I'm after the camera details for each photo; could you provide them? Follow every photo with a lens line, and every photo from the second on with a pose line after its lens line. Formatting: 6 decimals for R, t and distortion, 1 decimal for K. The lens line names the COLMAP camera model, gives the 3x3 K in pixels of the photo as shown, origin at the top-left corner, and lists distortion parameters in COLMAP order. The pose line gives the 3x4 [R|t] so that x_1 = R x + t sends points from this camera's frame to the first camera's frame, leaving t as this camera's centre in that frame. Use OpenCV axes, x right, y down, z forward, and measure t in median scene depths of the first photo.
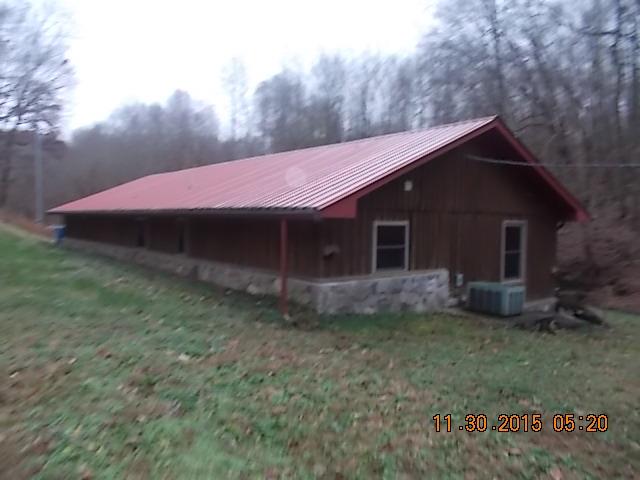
lens RADIAL K [[473.9, 0, 316.6], [0, 473.9, 241.4], [0, 0, 1]] dist [-0.003918, -0.003410]
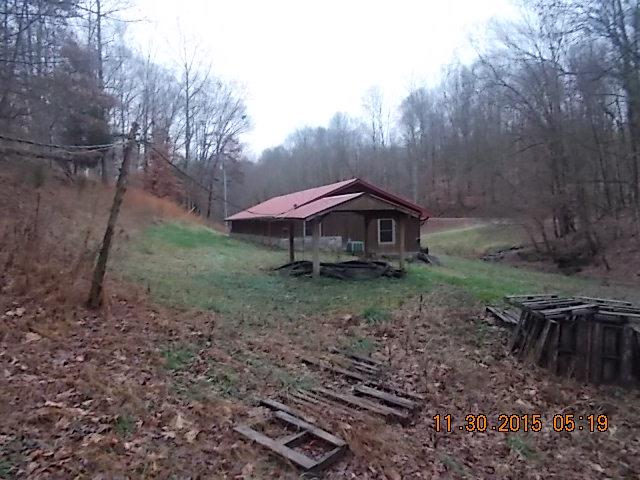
lens RADIAL K [[473.9, 0, 316.6], [0, 473.9, 241.4], [0, 0, 1]] dist [-0.003918, -0.003410]
pose [[0.930651, -0.016258, -0.365548, 0.390238], [0.014694, 0.999867, -0.007061, 0.036210], [0.365614, 0.001200, 0.930766, -0.535631]]
